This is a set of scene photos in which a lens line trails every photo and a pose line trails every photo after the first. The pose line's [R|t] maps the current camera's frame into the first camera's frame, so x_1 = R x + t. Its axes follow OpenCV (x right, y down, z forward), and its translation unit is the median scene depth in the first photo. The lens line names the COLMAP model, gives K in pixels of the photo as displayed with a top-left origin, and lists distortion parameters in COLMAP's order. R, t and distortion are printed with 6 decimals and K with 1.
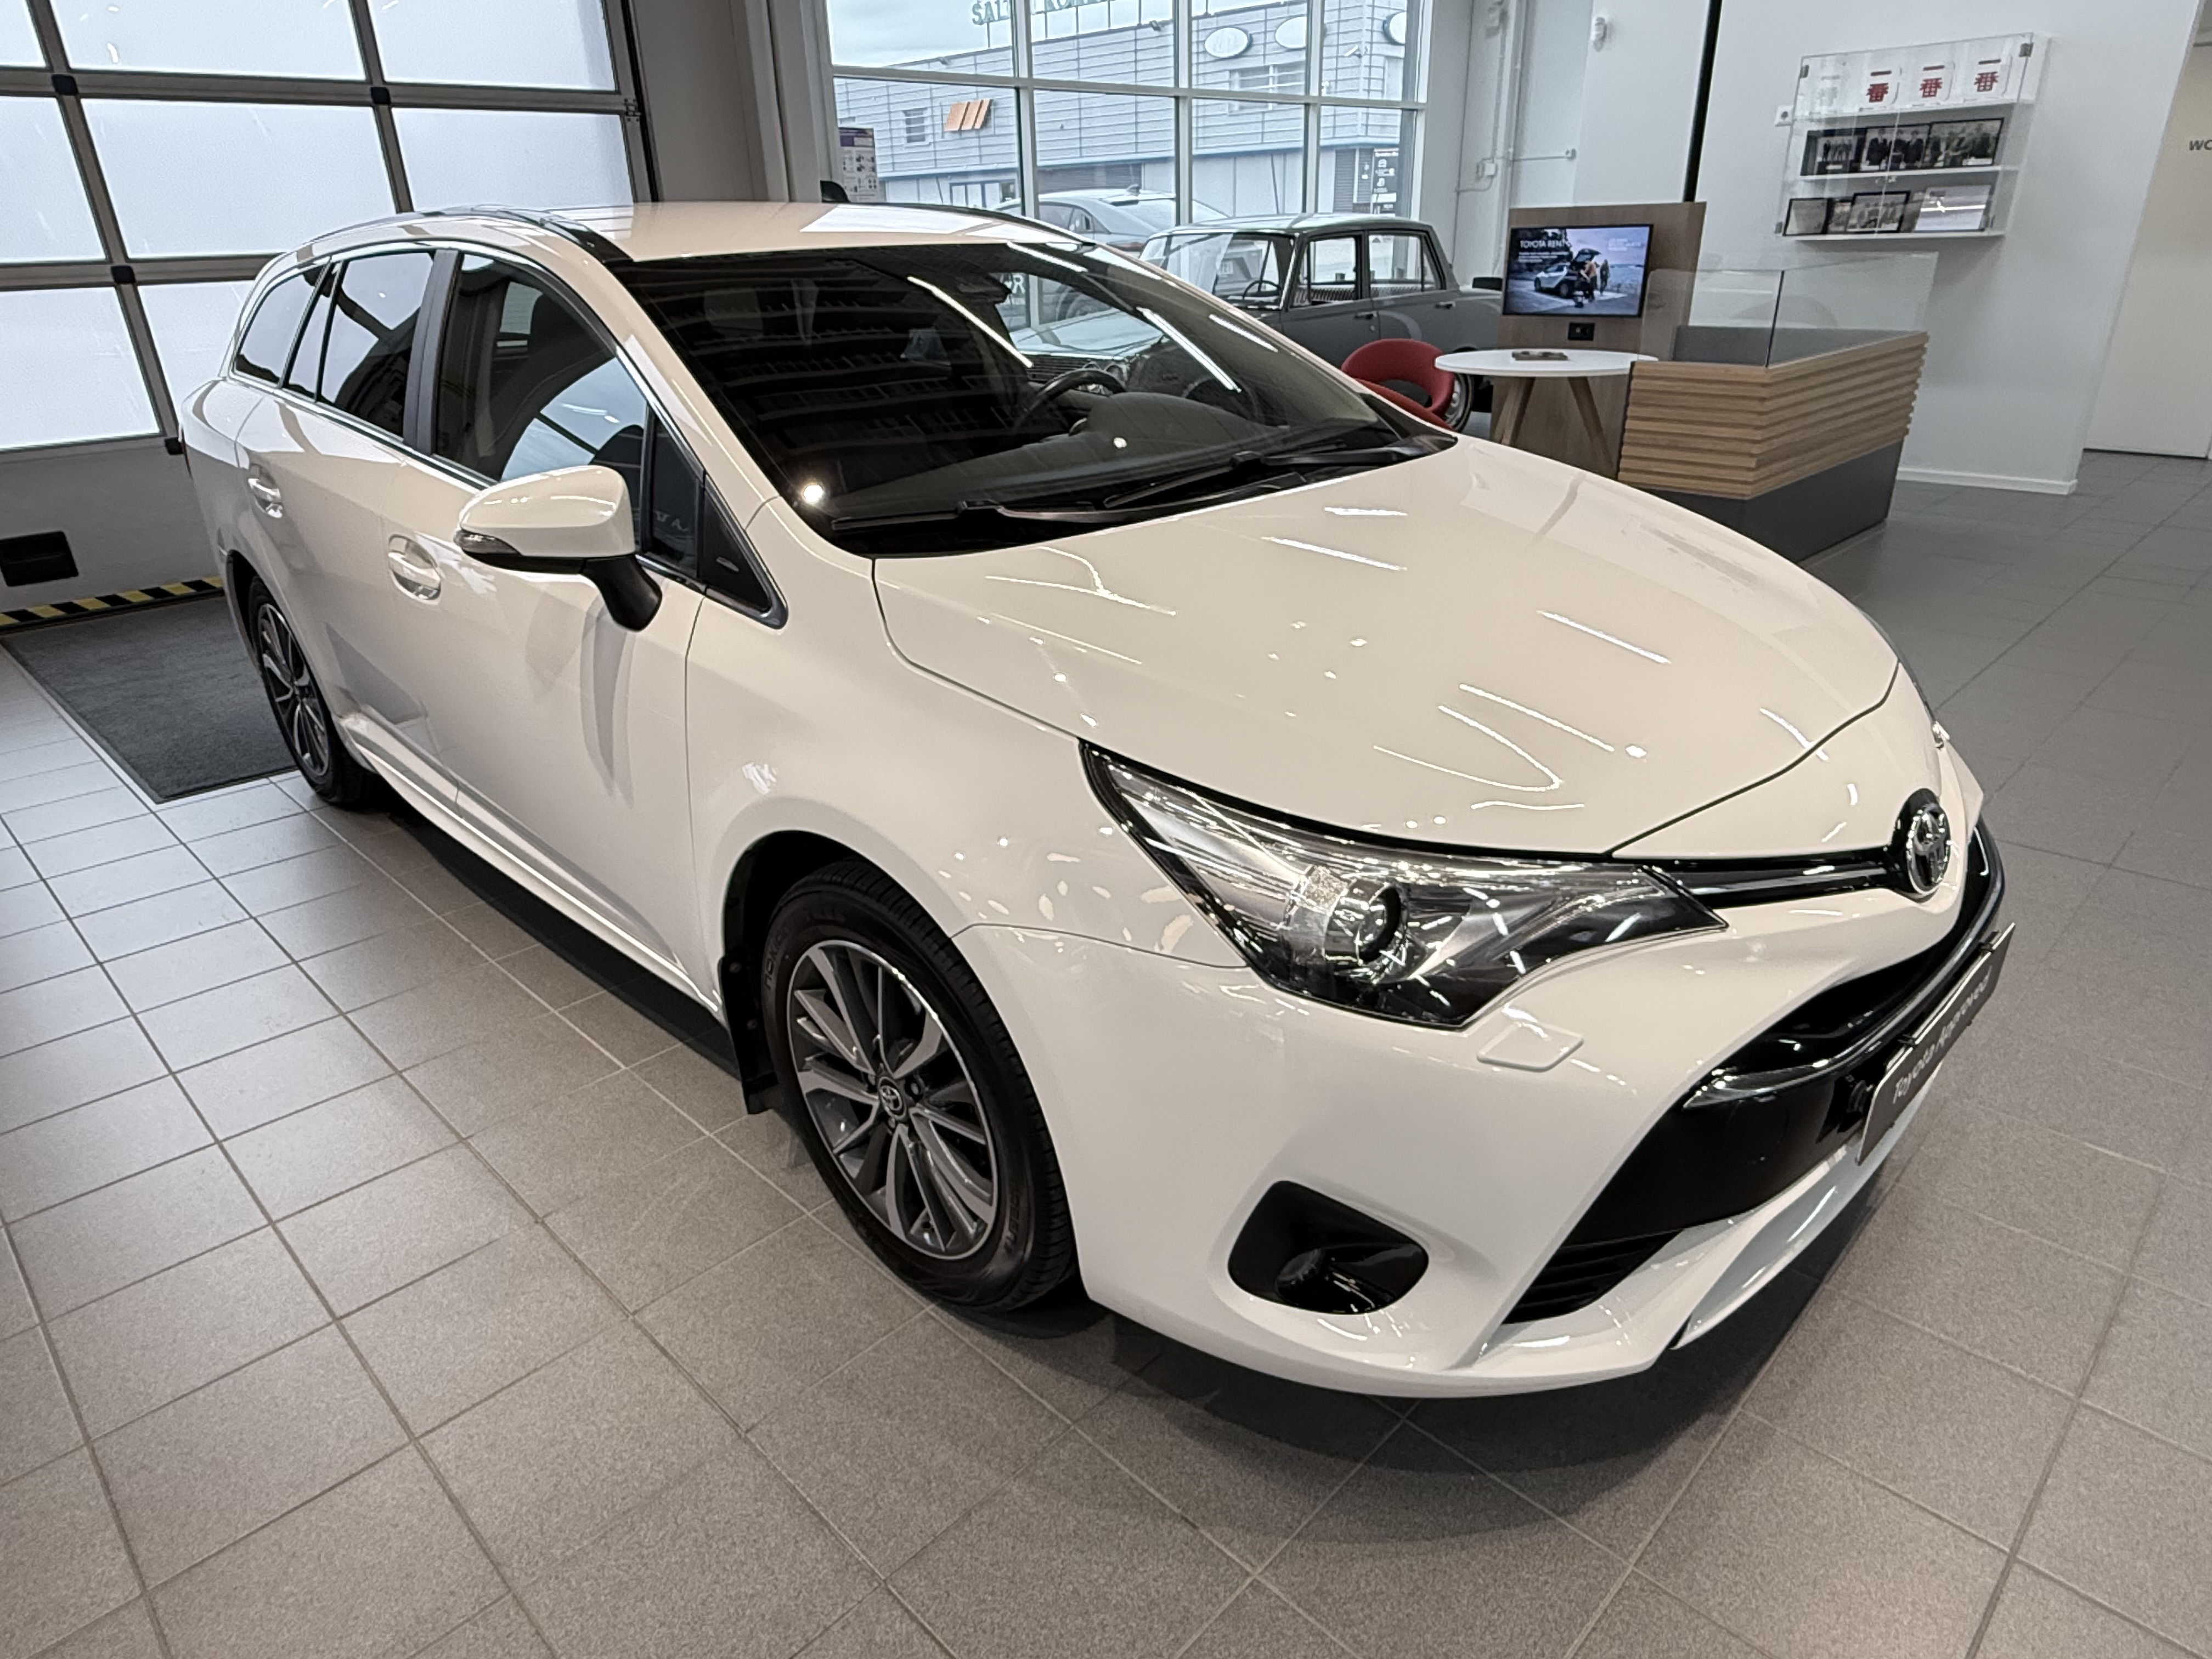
lens RADIAL K [[1332.7, 0, 1106.0], [0, 1332.7, 829.5], [0, 0, 1]] dist [-0.001610, -0.001205]
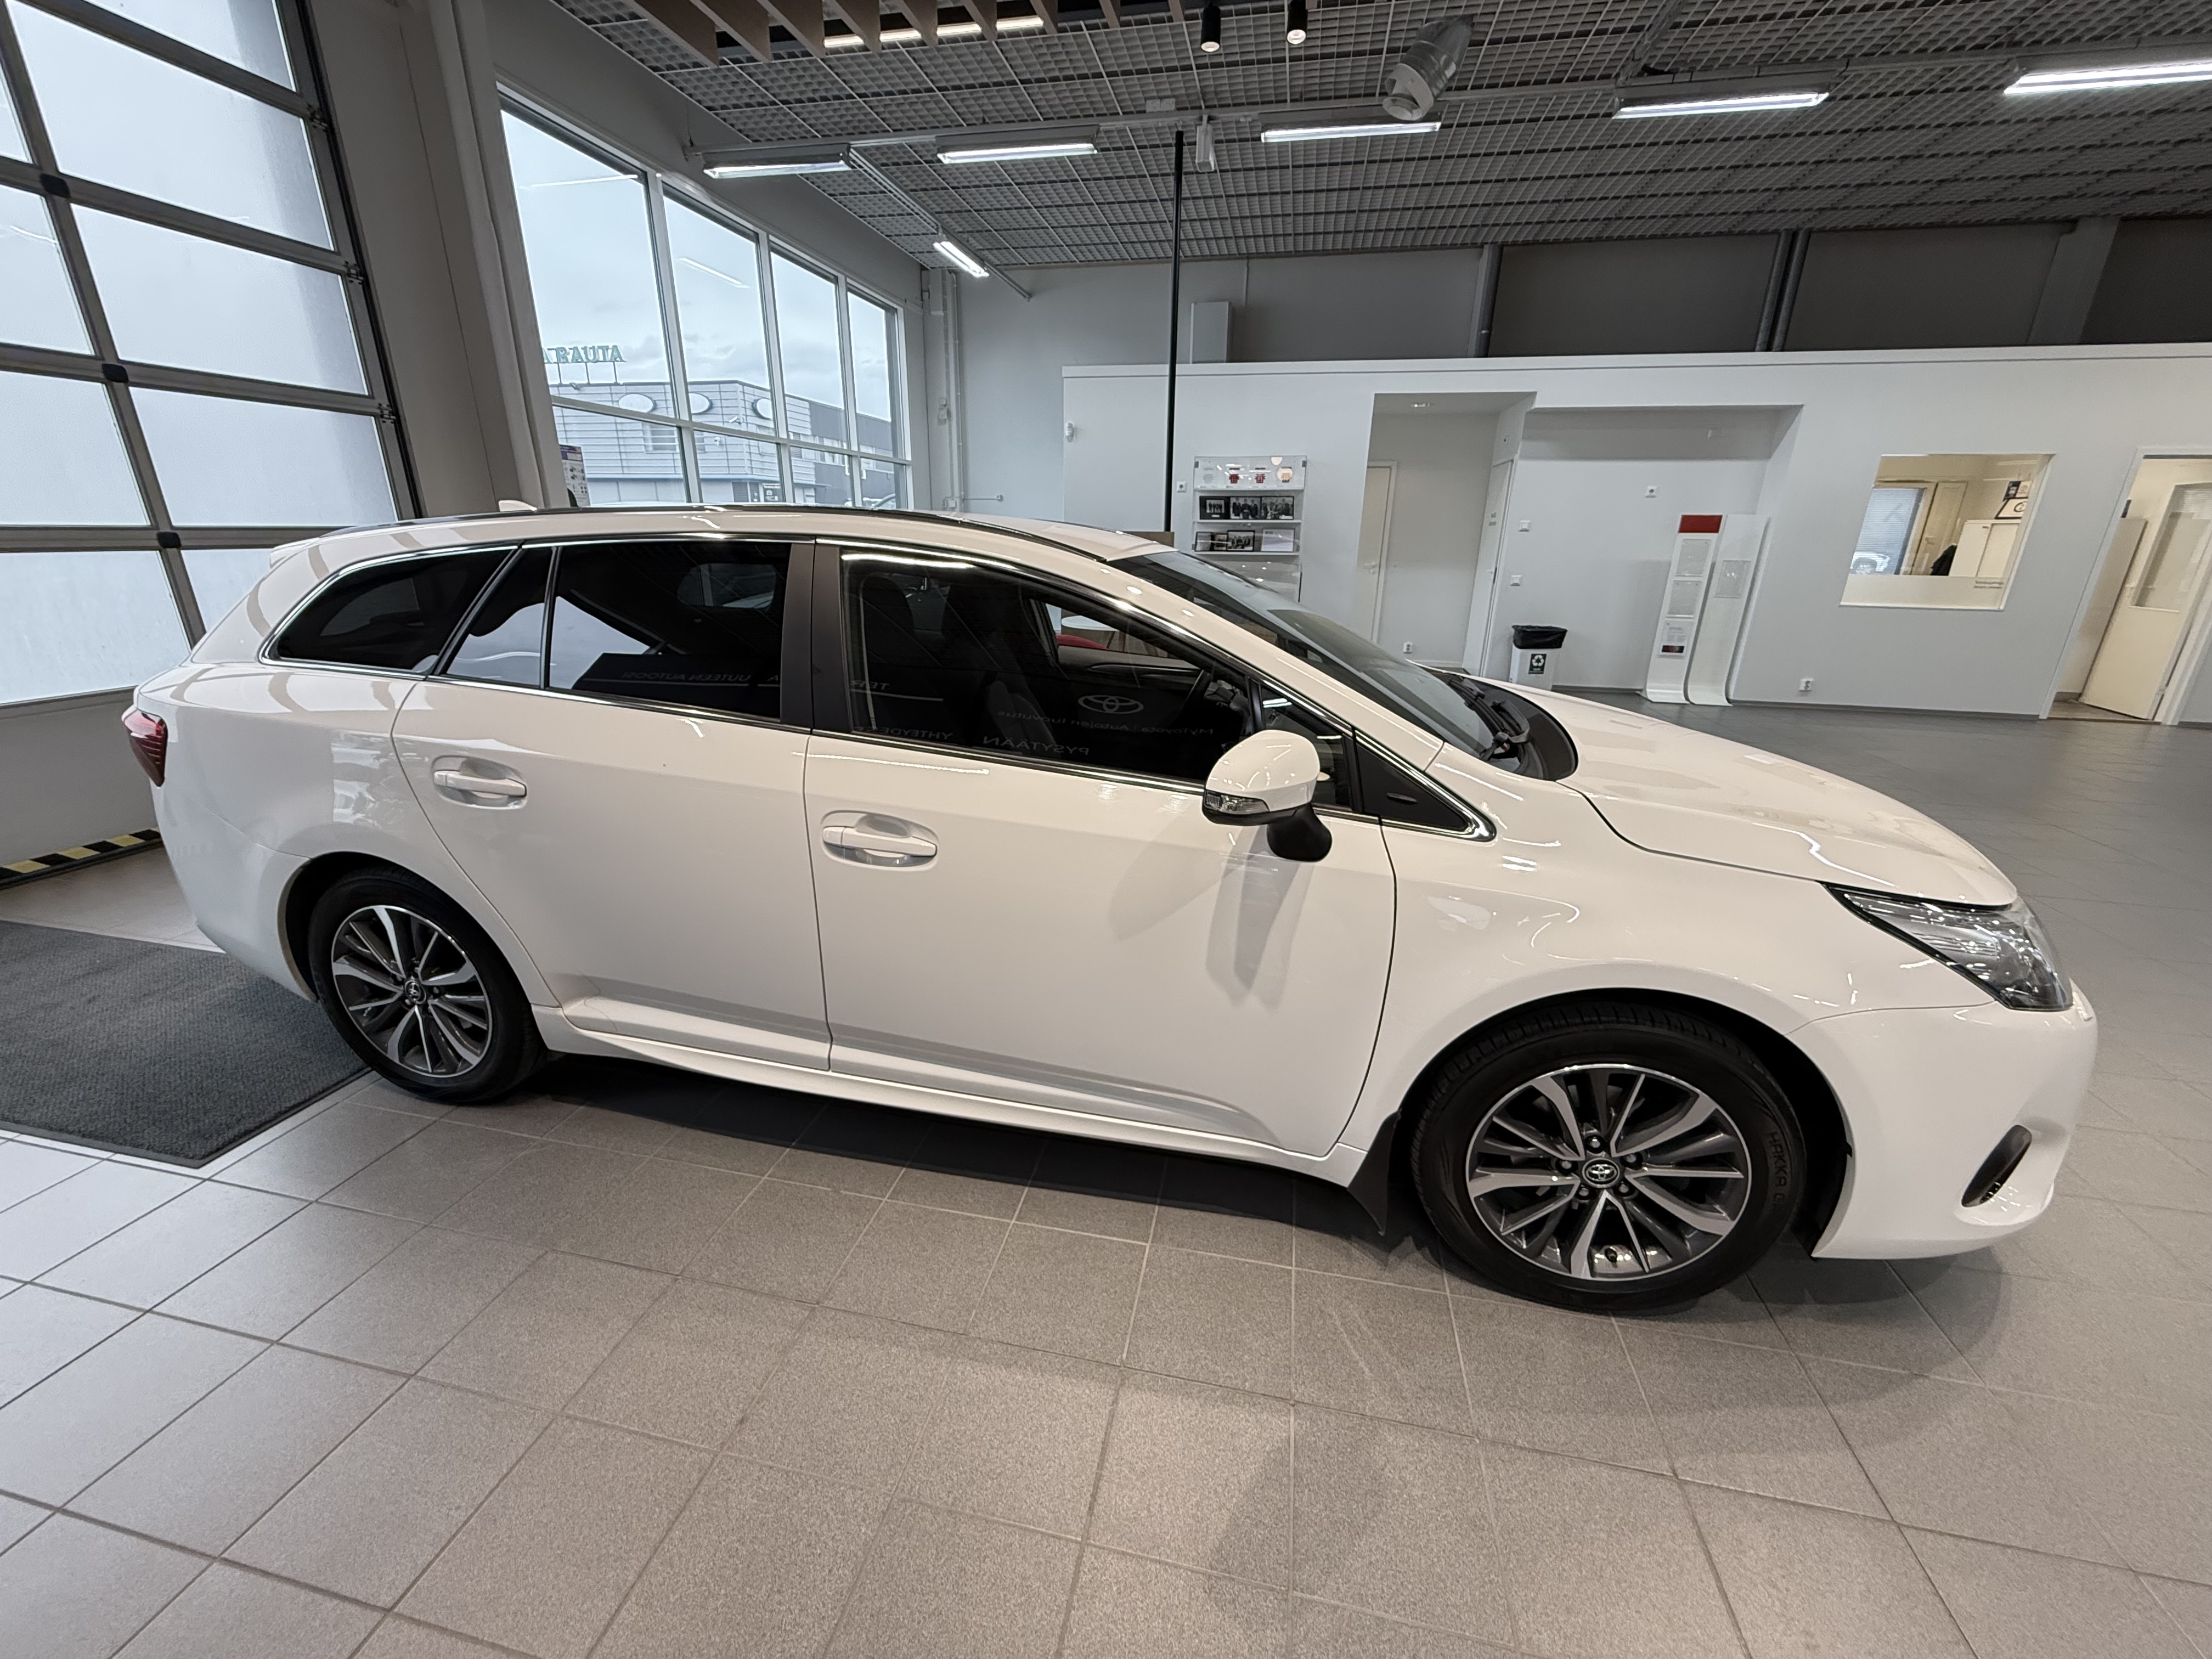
lens RADIAL K [[873.5, 0, 1113.2], [0, 873.5, 820.6], [0, 0, 1]] dist [-0.000517, 0.000209]
pose [[0.843084, -0.131487, 0.521459, -0.269648], [0.187828, 0.980580, -0.056420, -0.051590], [-0.503914, 0.145511, 0.851409, 0.122501]]
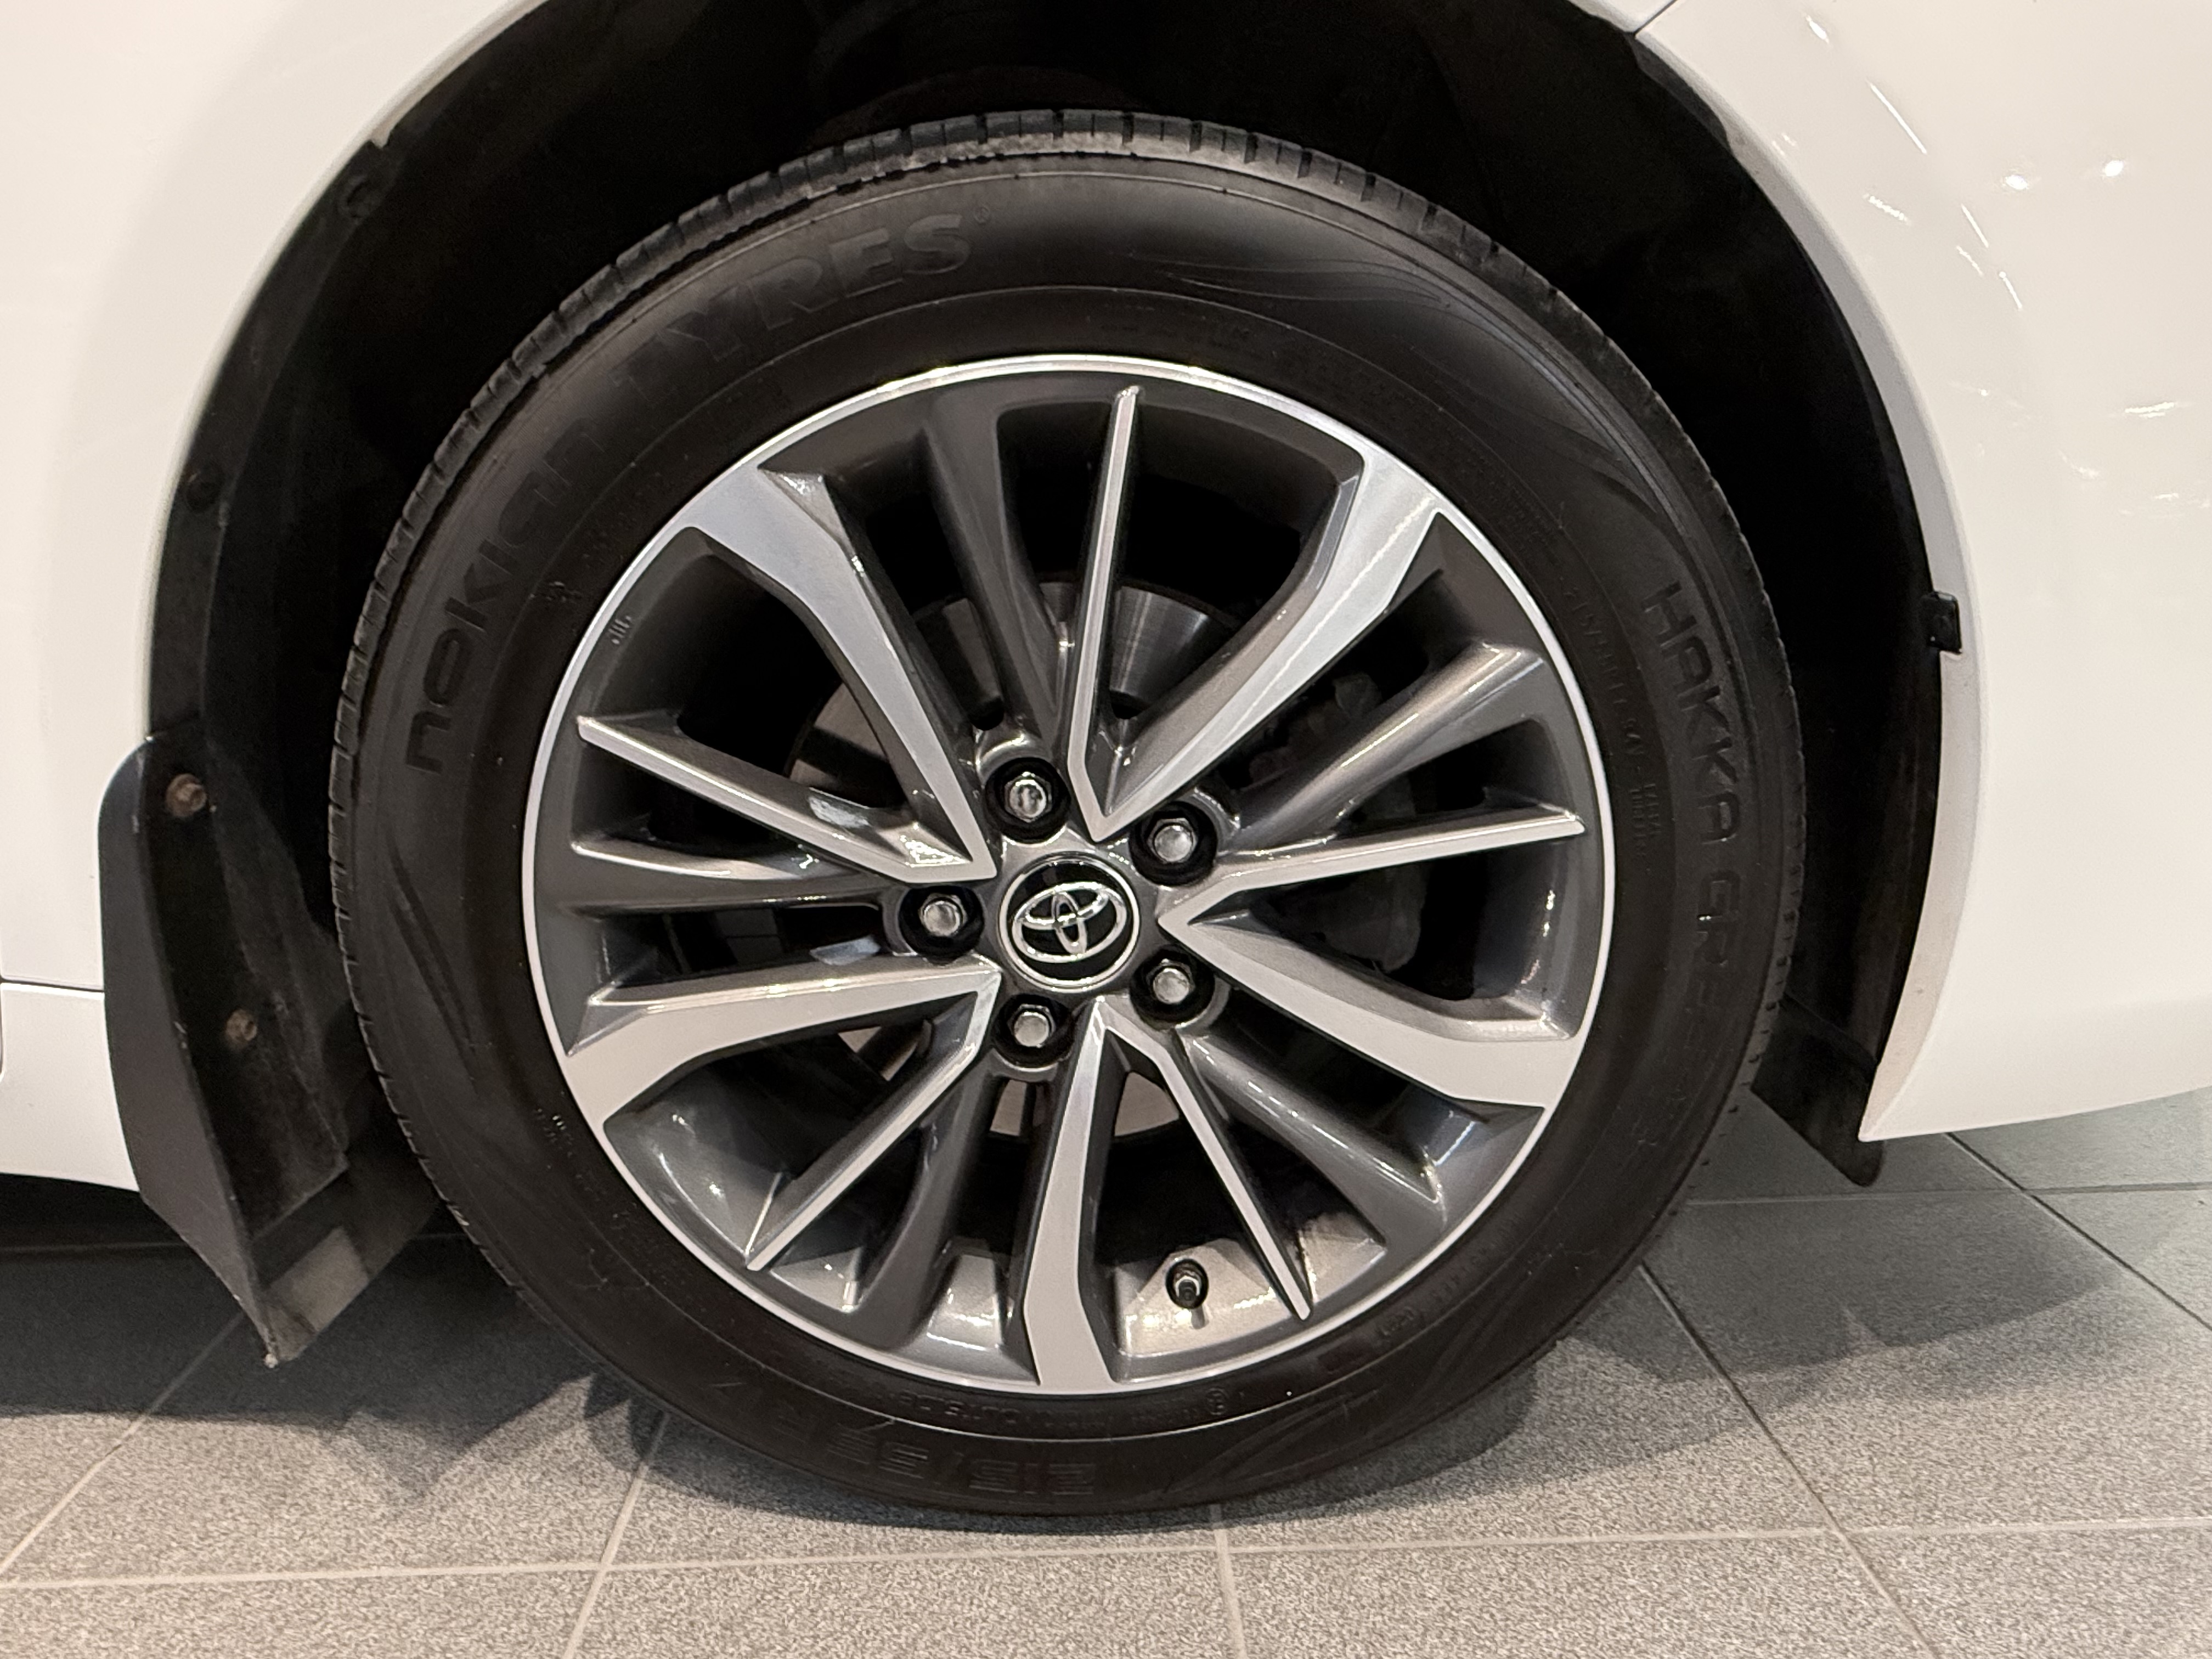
lens RADIAL K [[1326.8, 0, 1093.5], [0, 1326.8, 830.8], [0, 0, 1]] dist [-0.002500, -0.000928]
pose [[0.699054, -0.164971, 0.695779, -0.102263], [0.284505, 0.956859, -0.058971, 0.055201], [-0.656034, 0.239176, 0.715831, 0.208608]]
